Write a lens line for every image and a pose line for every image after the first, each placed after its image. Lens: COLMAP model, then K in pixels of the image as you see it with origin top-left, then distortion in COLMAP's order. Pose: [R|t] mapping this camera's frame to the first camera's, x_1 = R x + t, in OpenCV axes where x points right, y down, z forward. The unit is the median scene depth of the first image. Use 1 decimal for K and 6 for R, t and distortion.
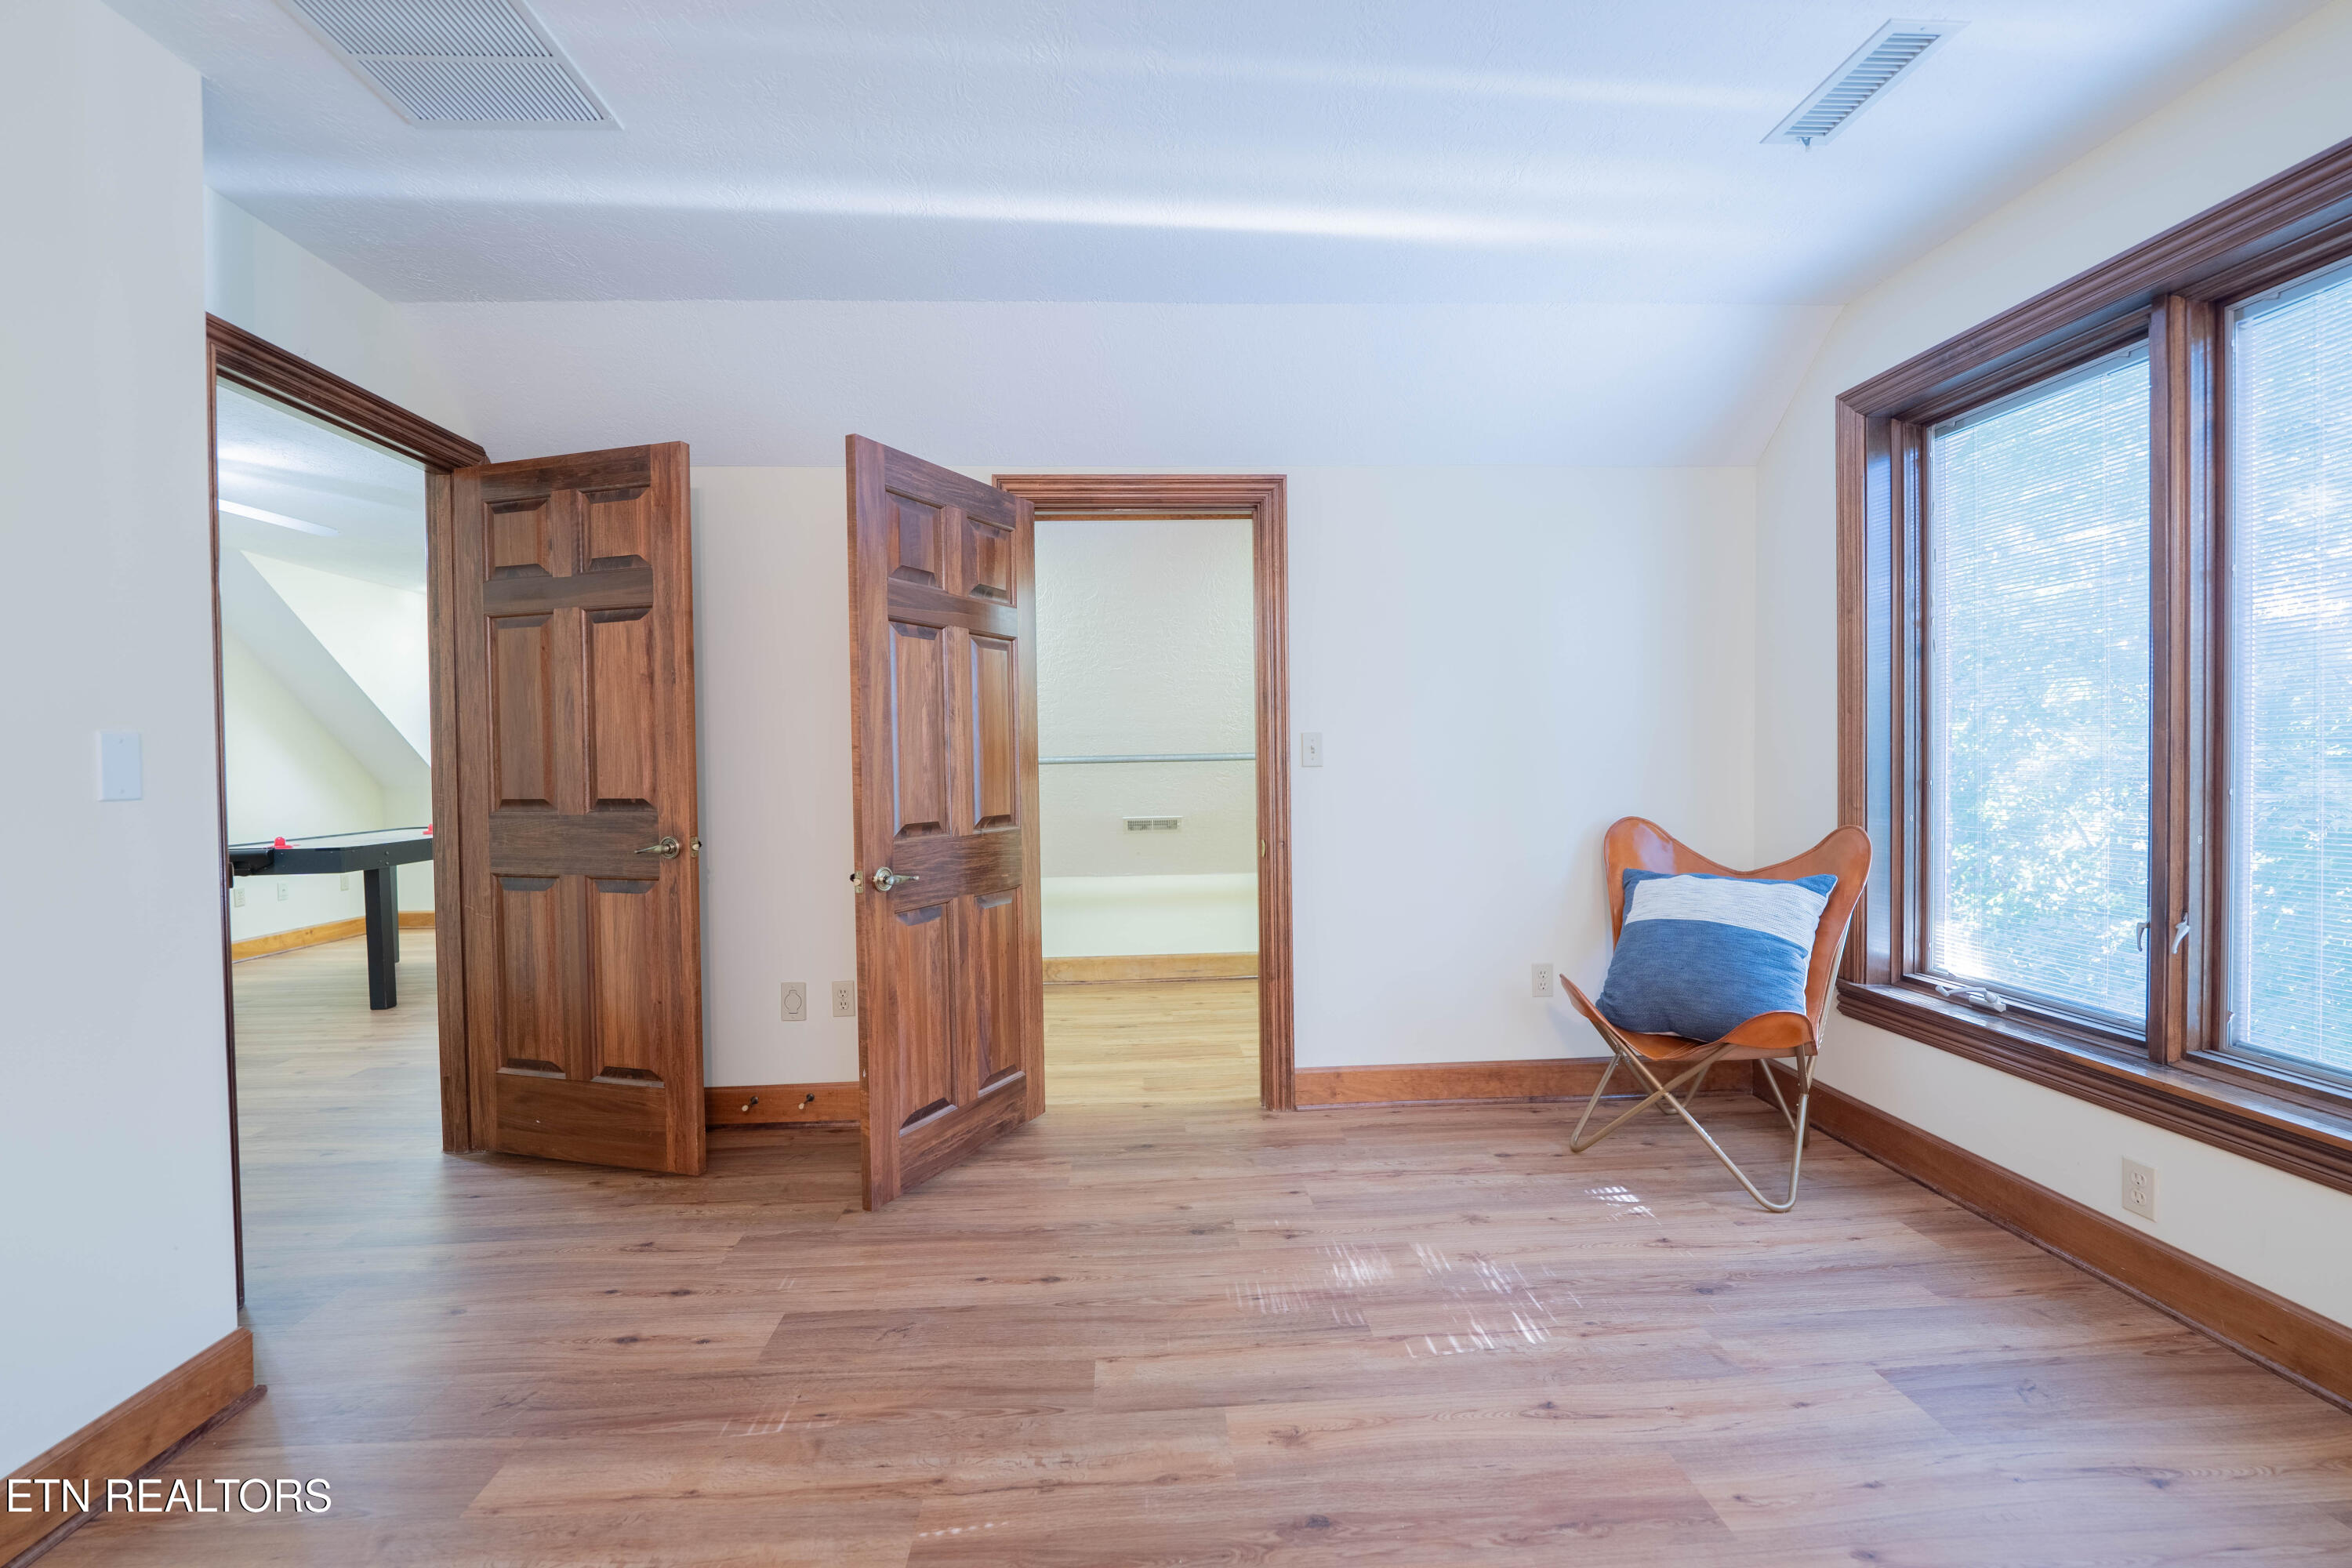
lens RADIAL K [[948.7, 0, 1164.2], [0, 948.7, 774.8], [0, 0, 1]] dist [-0.016582, -0.000363]
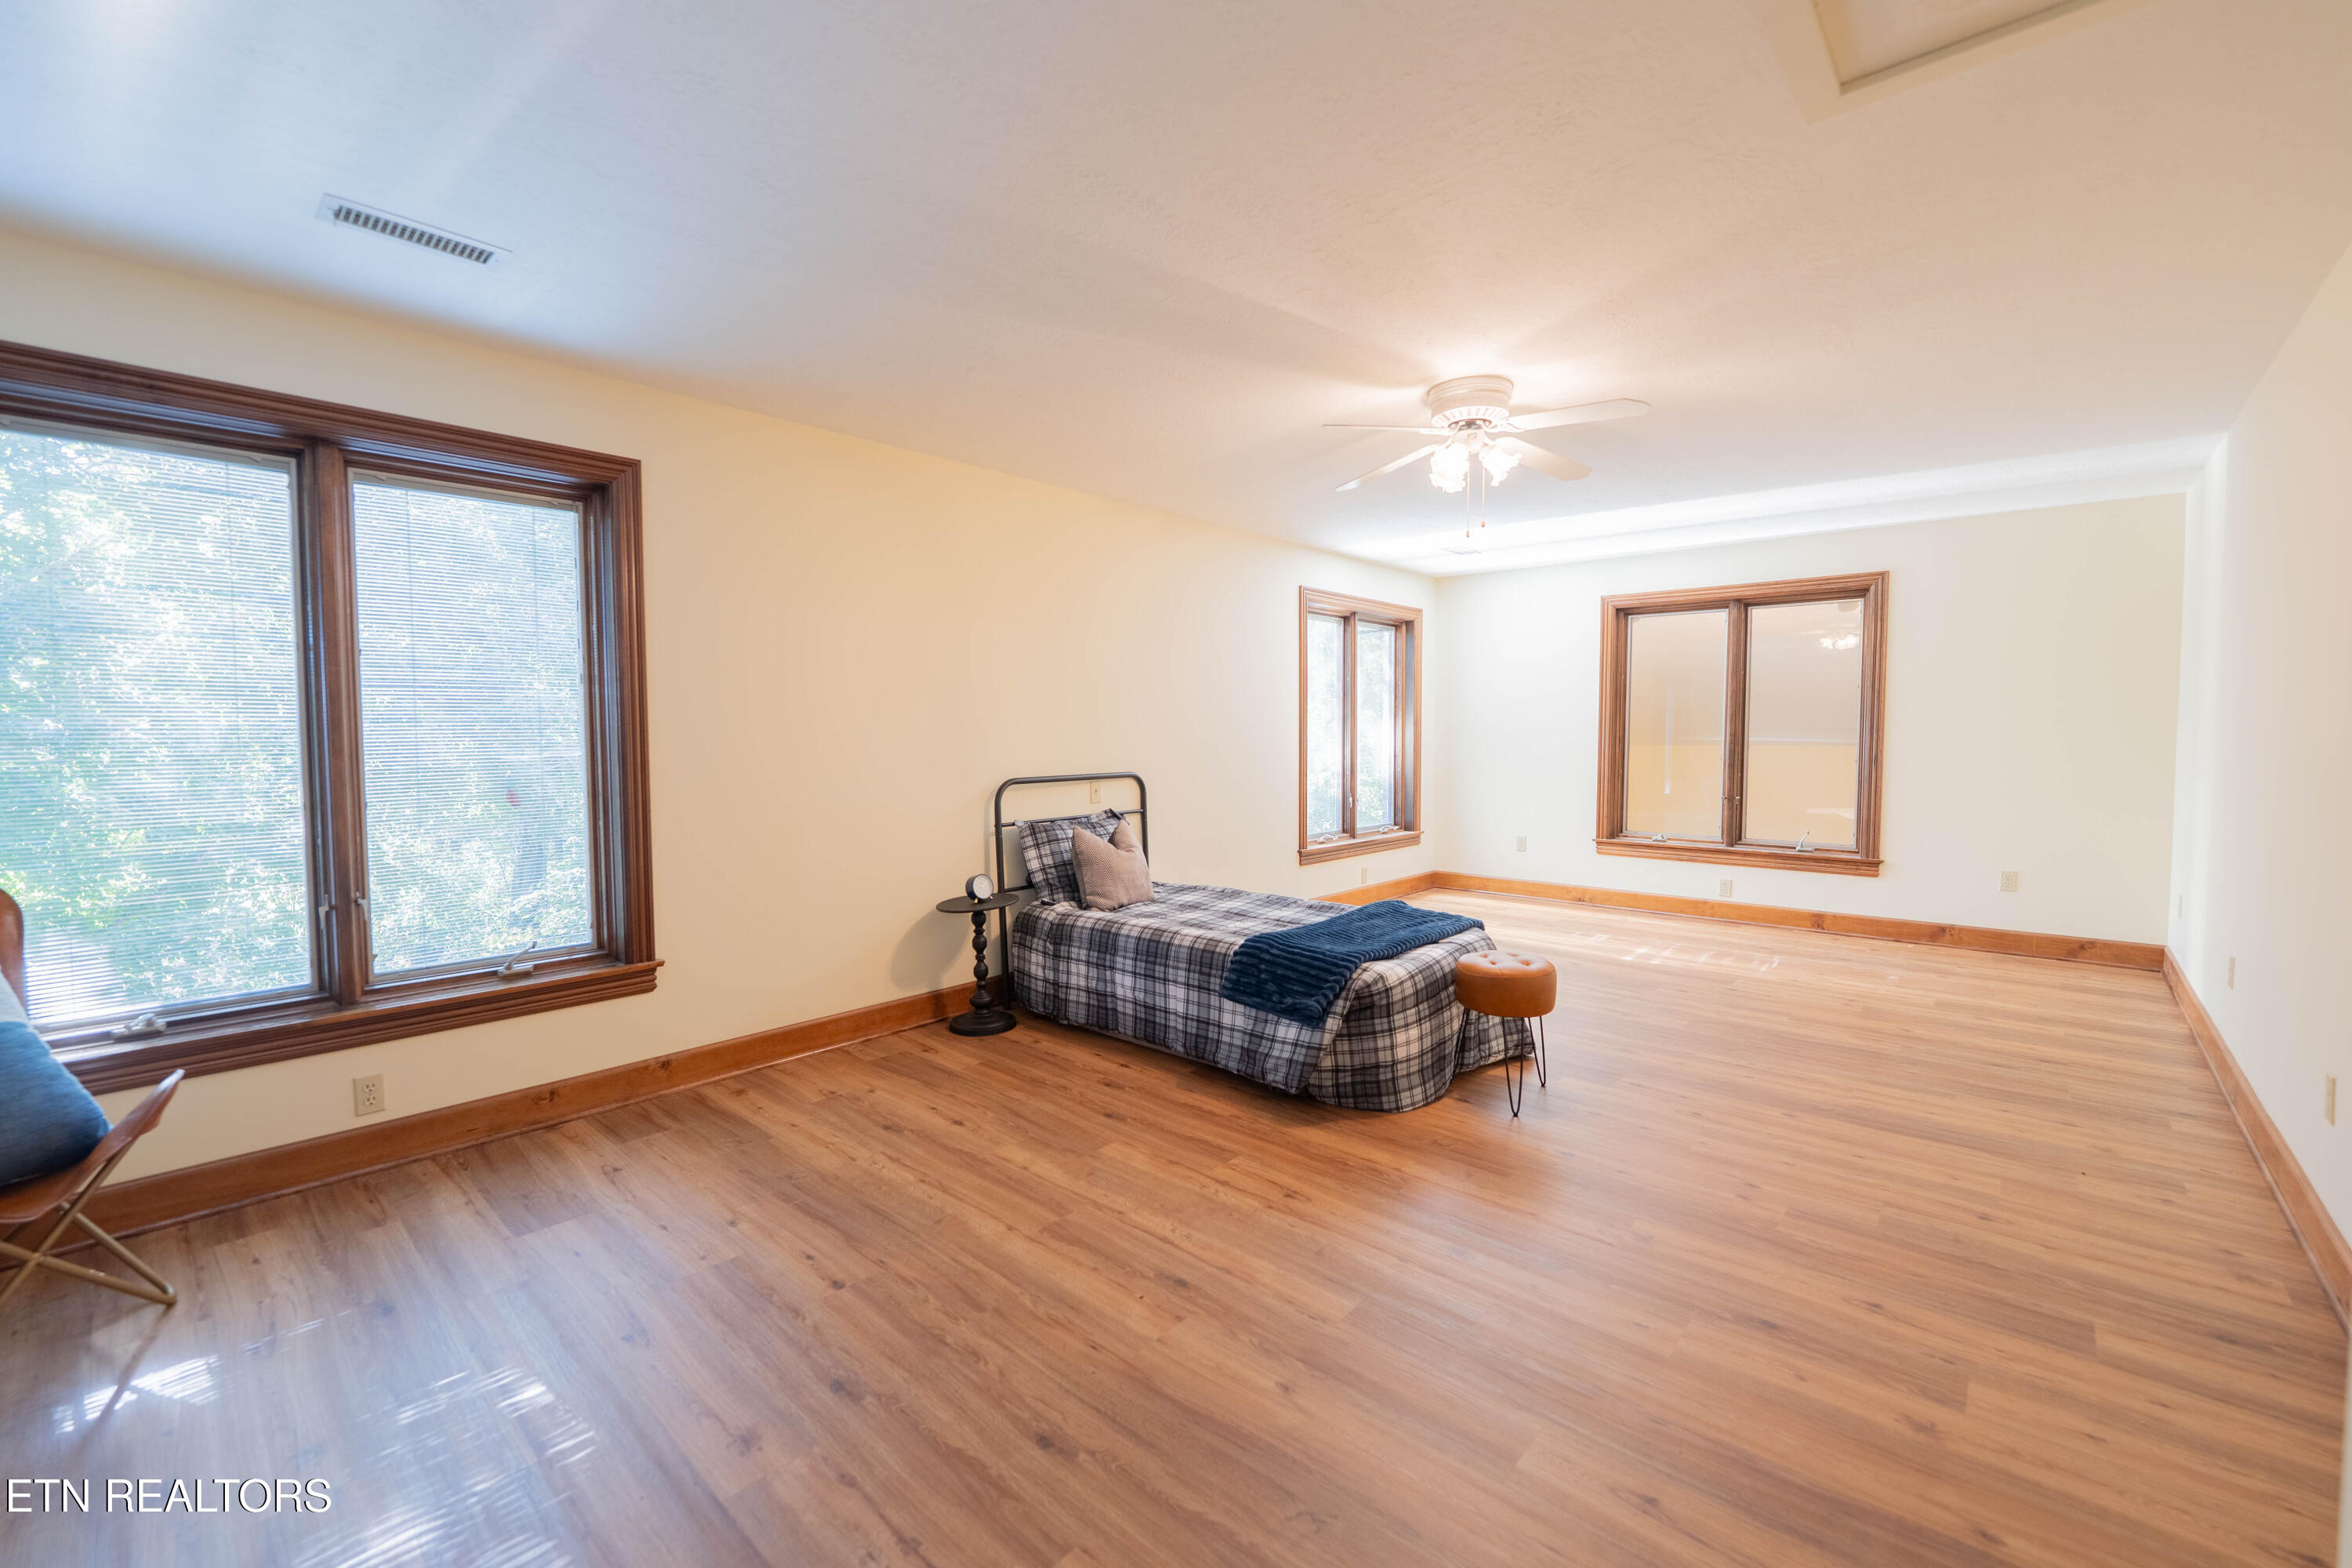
lens RADIAL K [[948.7, 0, 1164.2], [0, 948.7, 774.8], [0, 0, 1]] dist [-0.016582, -0.000363]
pose [[-0.700827, -0.019778, 0.713057, -0.772523], [0.026027, 0.998241, 0.053268, -0.071646], [-0.712857, 0.055891, -0.699079, 1.129243]]
